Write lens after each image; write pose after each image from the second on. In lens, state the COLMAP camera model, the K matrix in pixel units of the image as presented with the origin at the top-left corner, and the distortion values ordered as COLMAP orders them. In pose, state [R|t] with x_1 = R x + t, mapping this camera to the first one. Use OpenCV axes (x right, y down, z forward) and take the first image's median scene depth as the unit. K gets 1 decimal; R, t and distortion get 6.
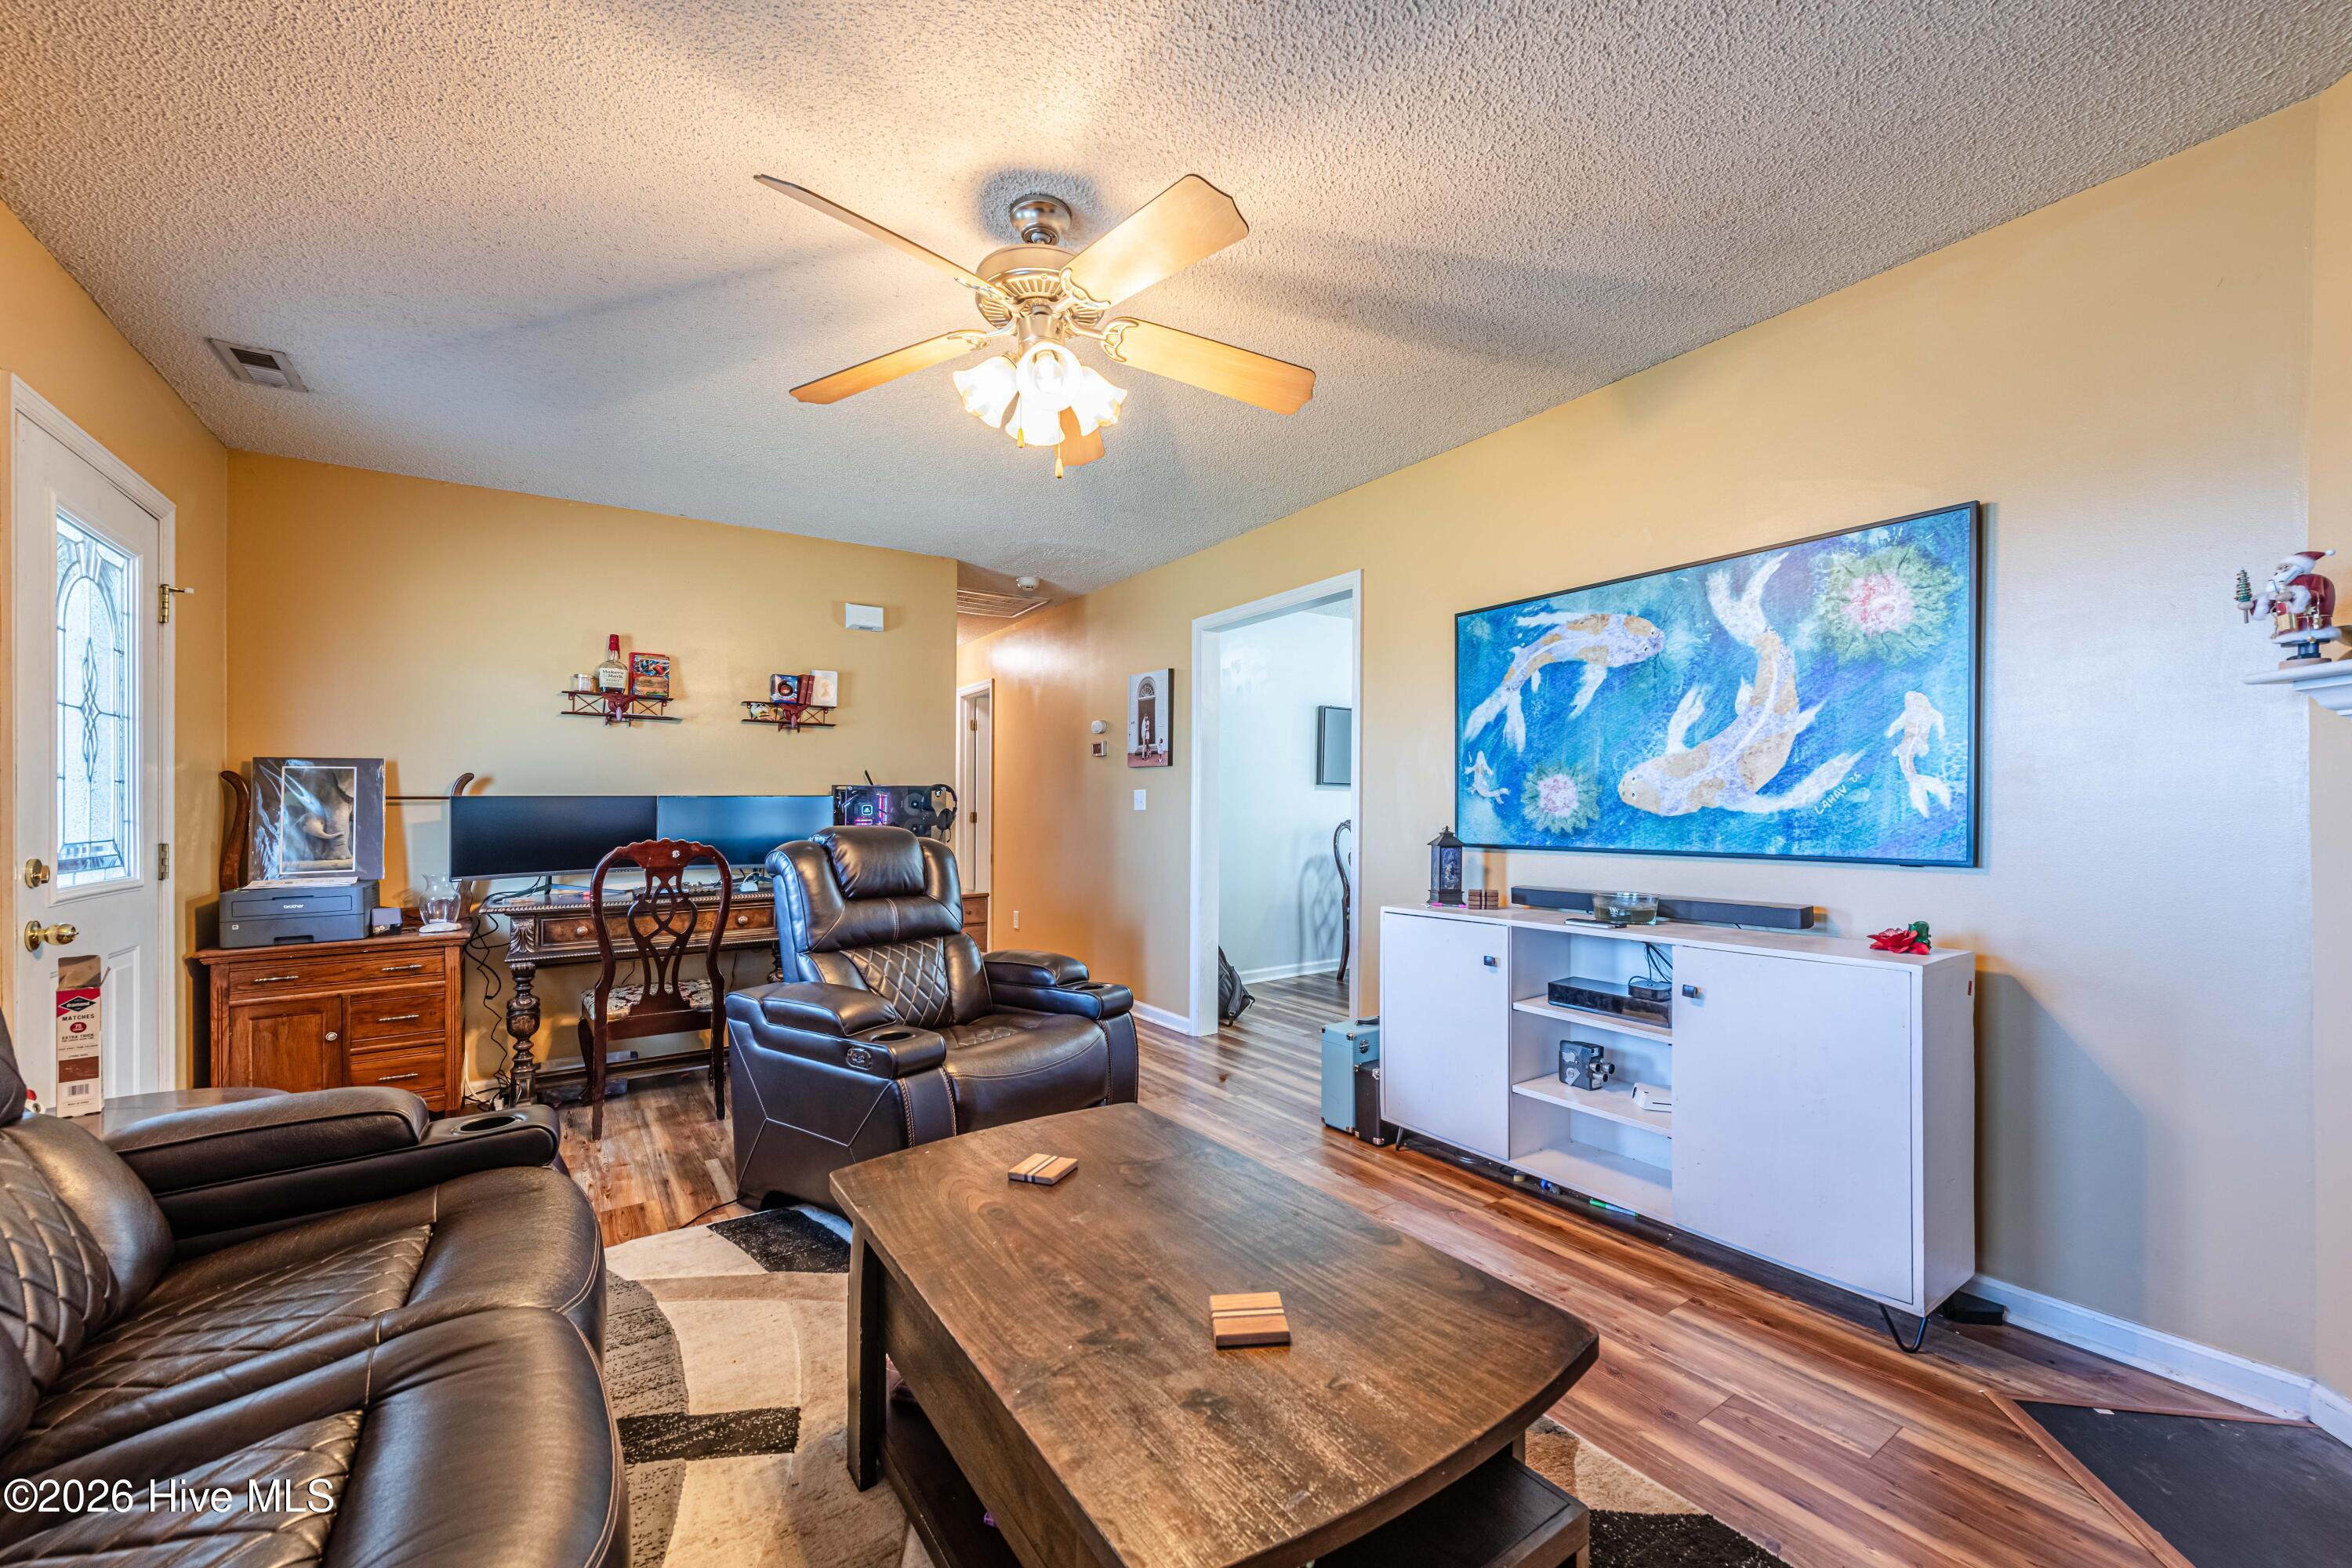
lens RADIAL K [[963.9, 0, 1167.9], [0, 963.9, 812.4], [0, 0, 1]] dist [0.016173, -0.009004]
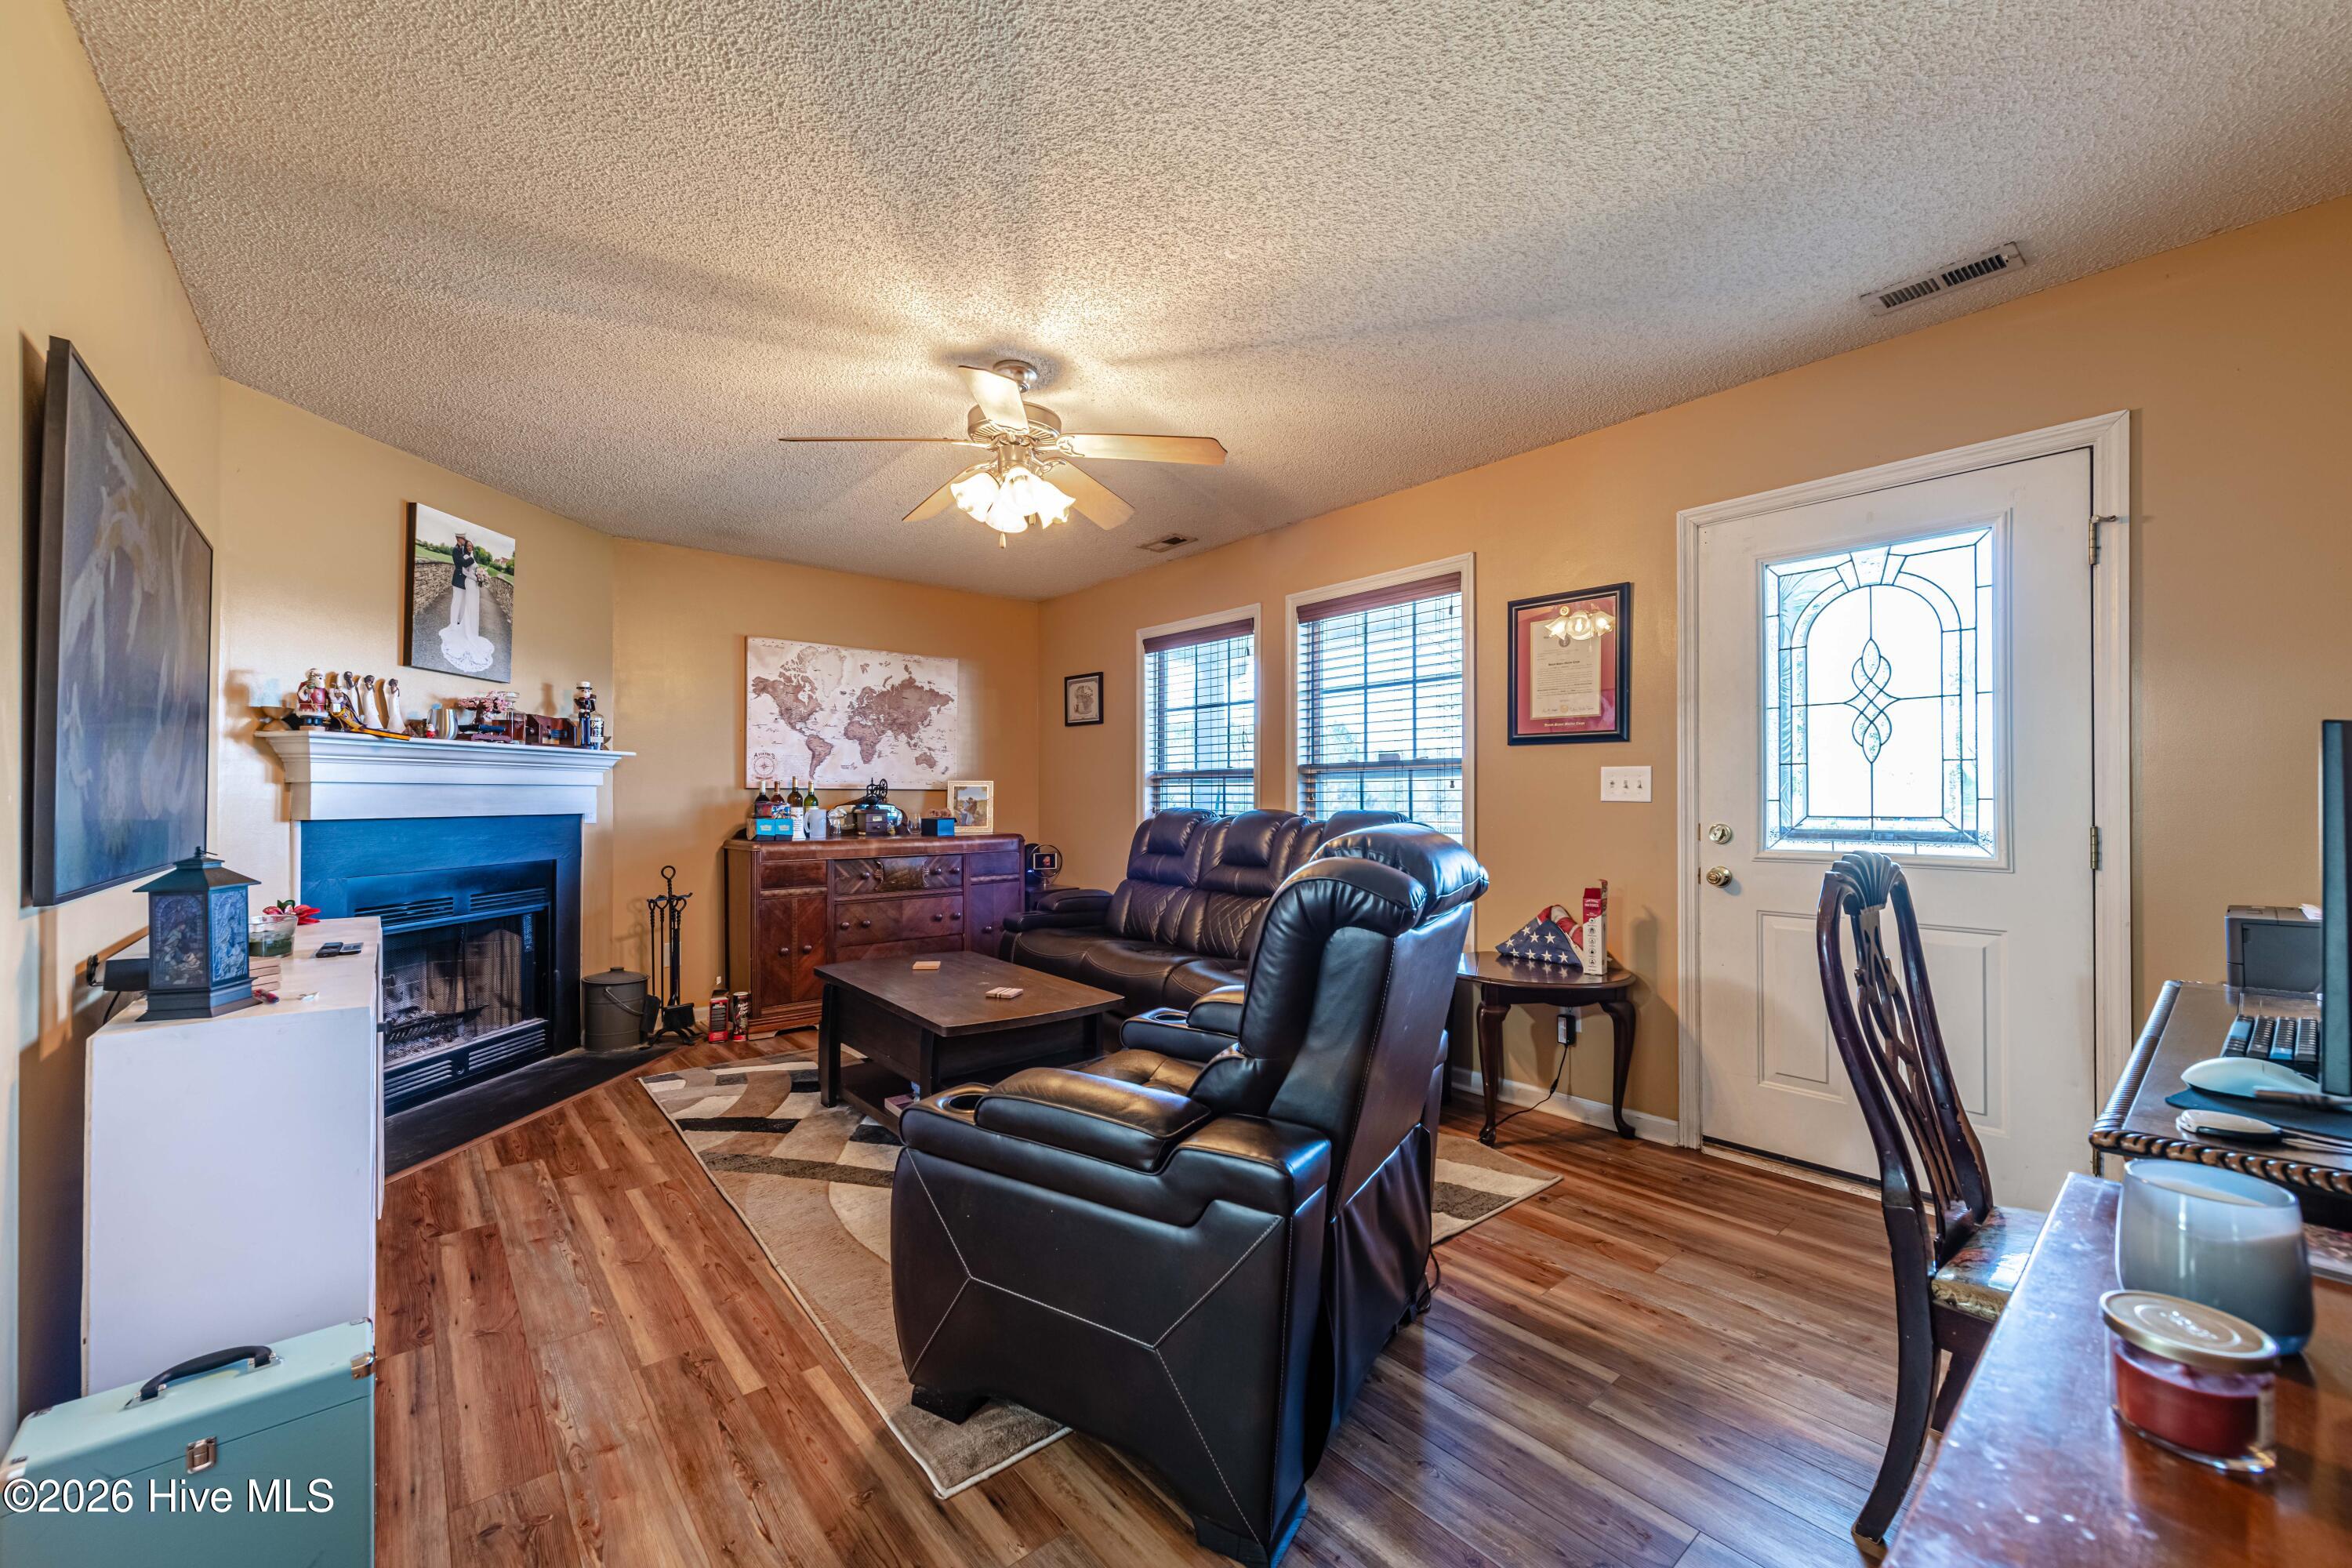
lens RADIAL K [[817.9, 0, 1162.0], [0, 817.9, 788.4], [0, 0, 1]] dist [-0.001180, -0.004690]
pose [[-0.990855, 0.008824, -0.134644, -0.132504], [0.009561, 0.999943, -0.004825, -0.005309], [0.134594, -0.006068, -0.990882, 1.545397]]
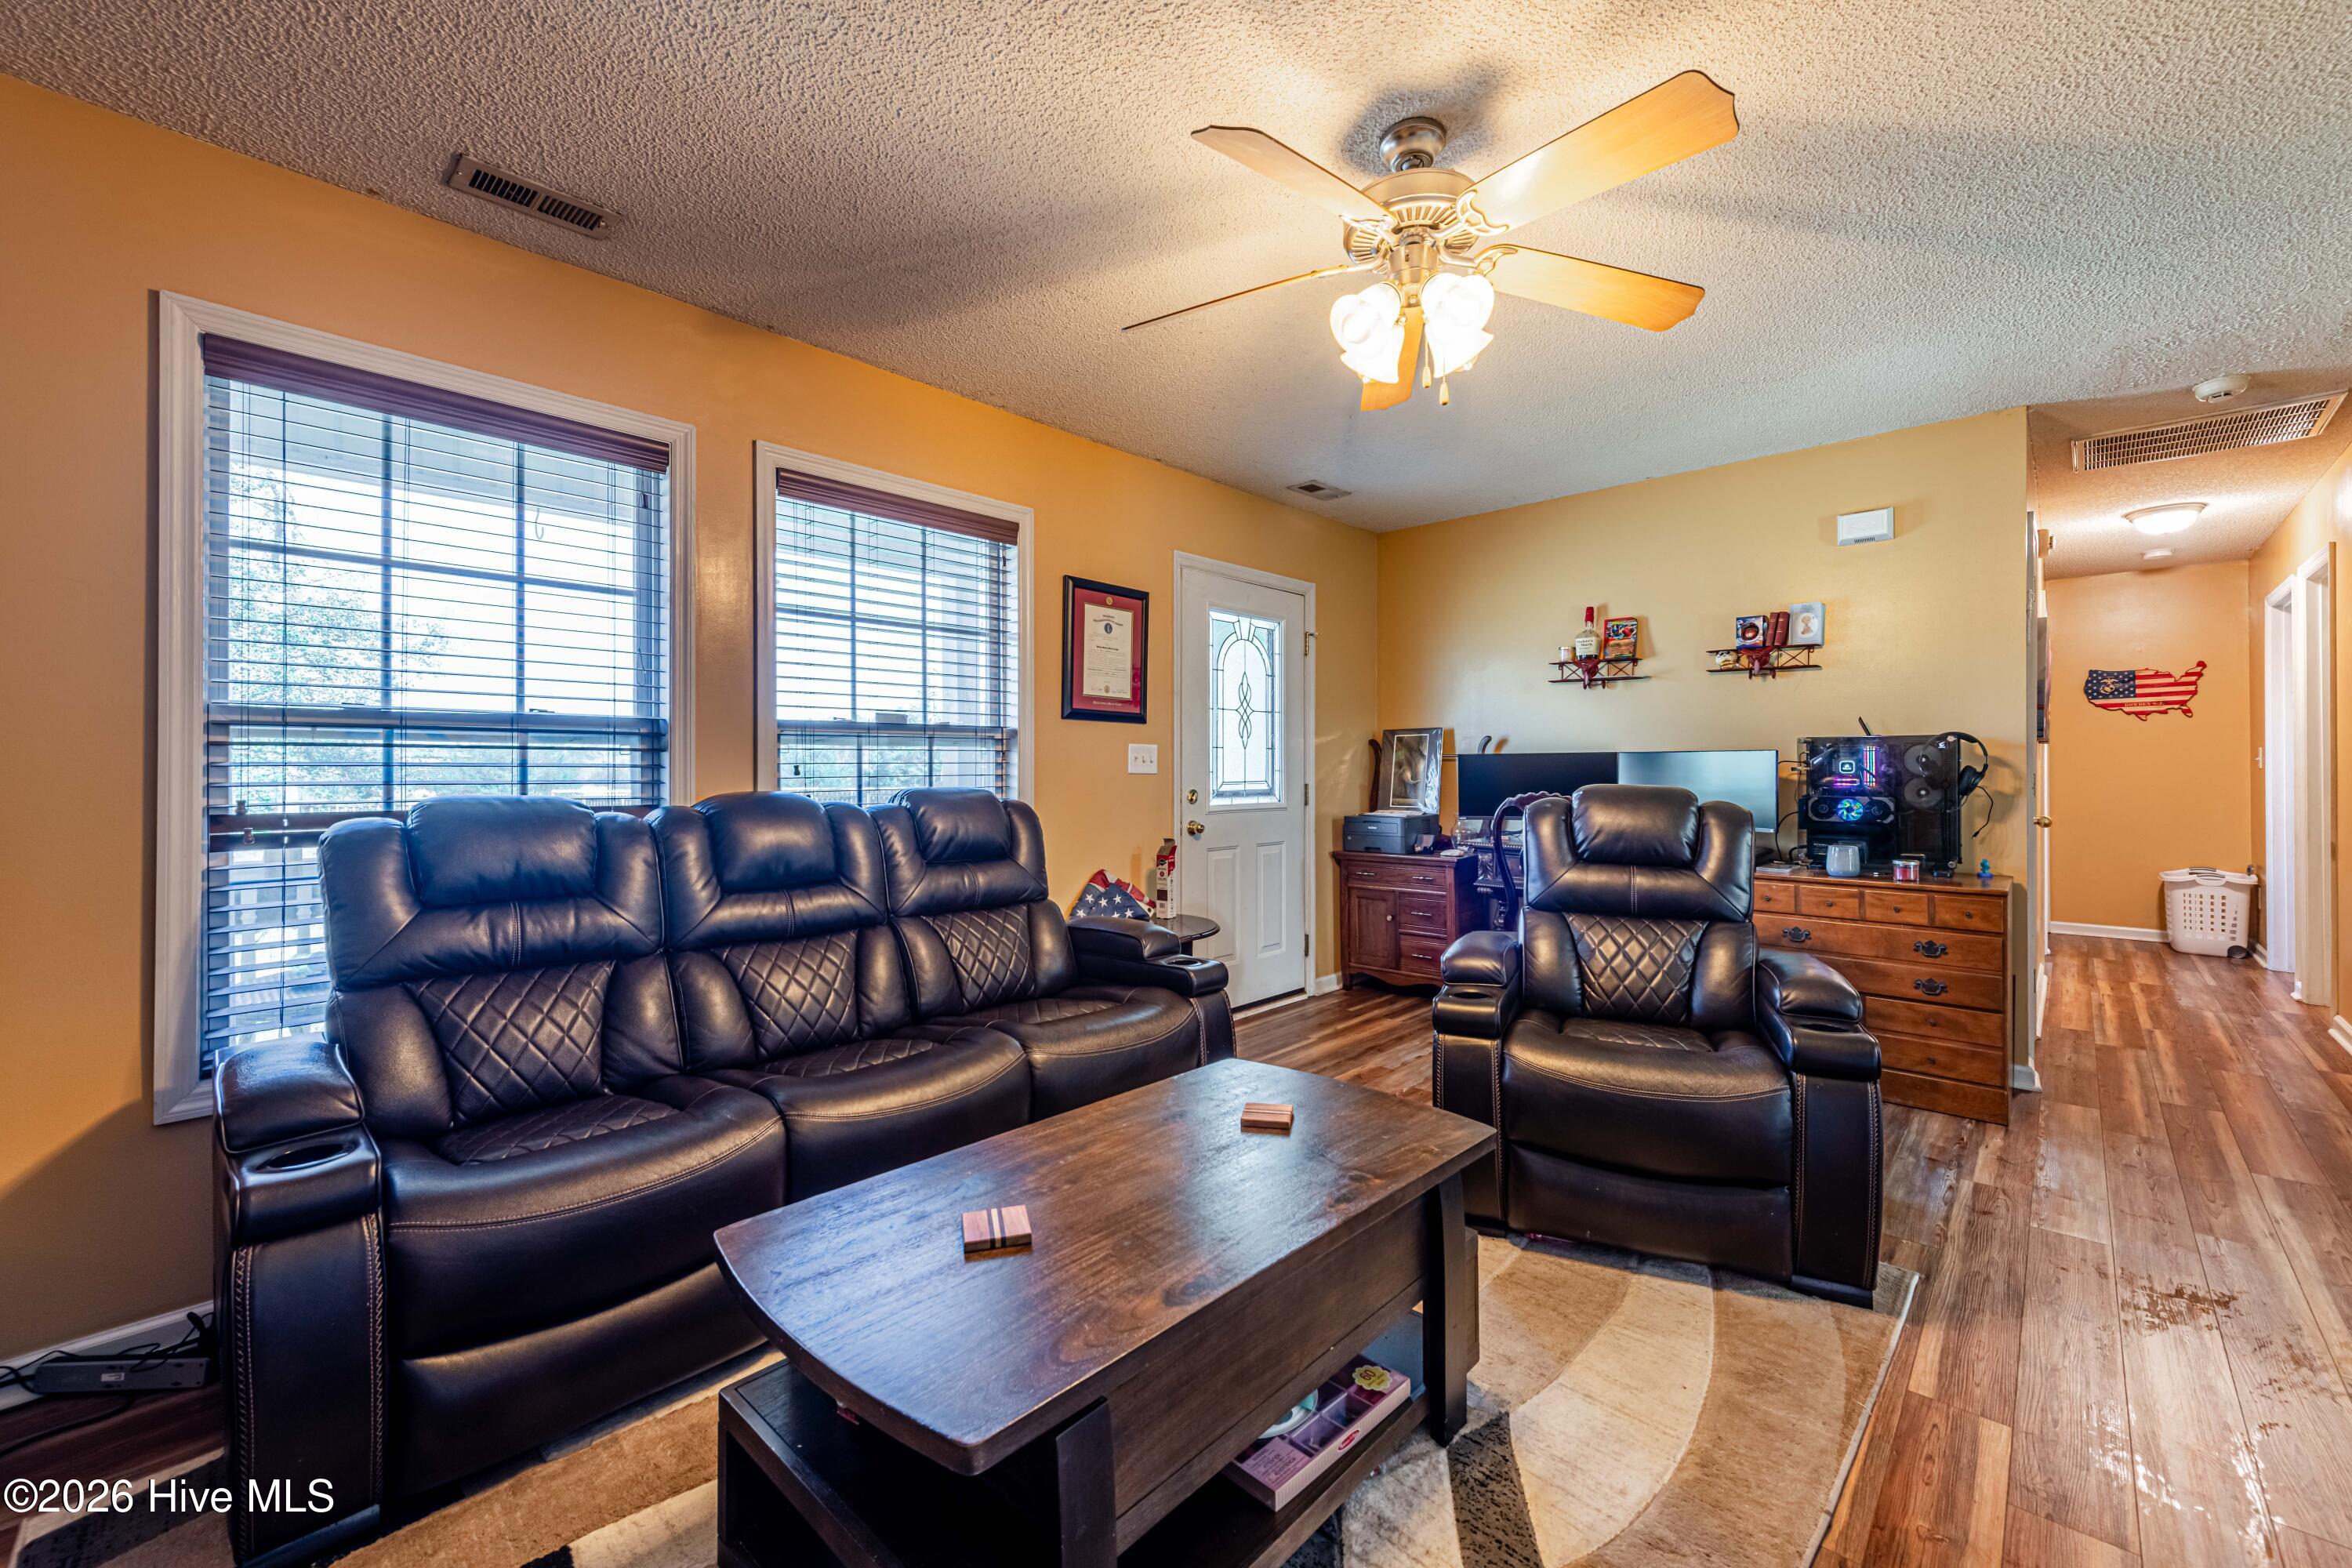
lens RADIAL K [[927.1, 0, 1156.1], [0, 927.1, 755.6], [0, 0, 1]] dist [0.020220, -0.006914]
pose [[0.199408, -0.004065, -0.979908, 0.496641], [-0.004351, 0.999978, -0.005034, -0.008074], [0.979907, 0.005267, 0.199386, 0.405471]]
